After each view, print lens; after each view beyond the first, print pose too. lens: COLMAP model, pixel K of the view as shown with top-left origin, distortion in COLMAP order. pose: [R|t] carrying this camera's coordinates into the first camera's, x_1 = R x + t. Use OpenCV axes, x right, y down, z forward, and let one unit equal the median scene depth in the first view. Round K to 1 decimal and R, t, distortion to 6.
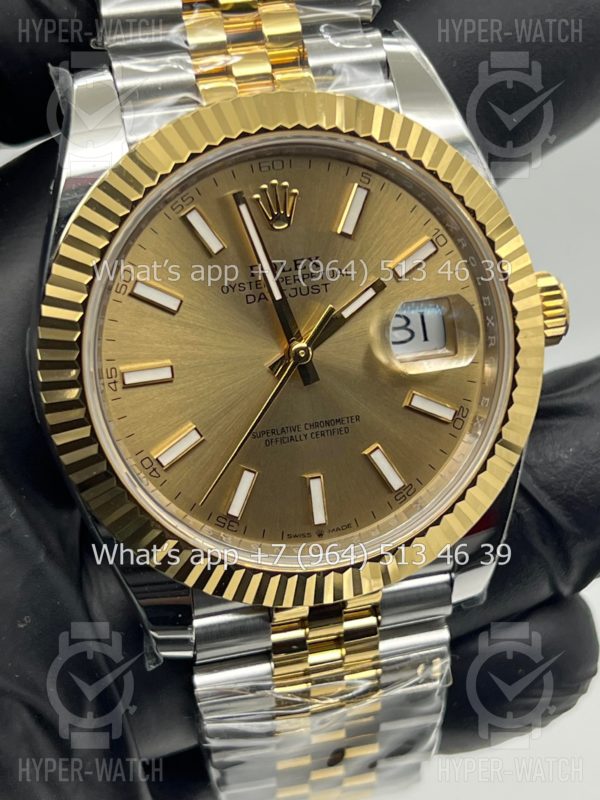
lens RADIAL K [[1812.0, 0, 298.9], [0, 1812.0, 393.8], [0, 0, 1]] dist [0.326564, 0.000000]
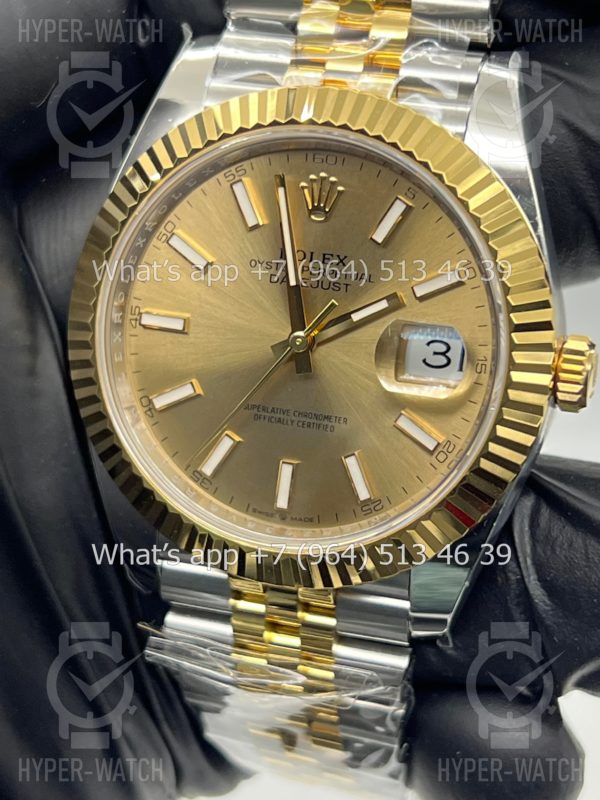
lens RADIAL K [[1812.0, 0, 299.8], [0, 1812.0, 402.8], [0, 0, 1]] dist [0.326564, 0.000000]
pose [[0.858124, 0.282821, -0.428527, 0.447894], [-0.285304, 0.956558, 0.059993, -0.050457], [0.426878, 0.070780, 0.901535, 0.073077]]
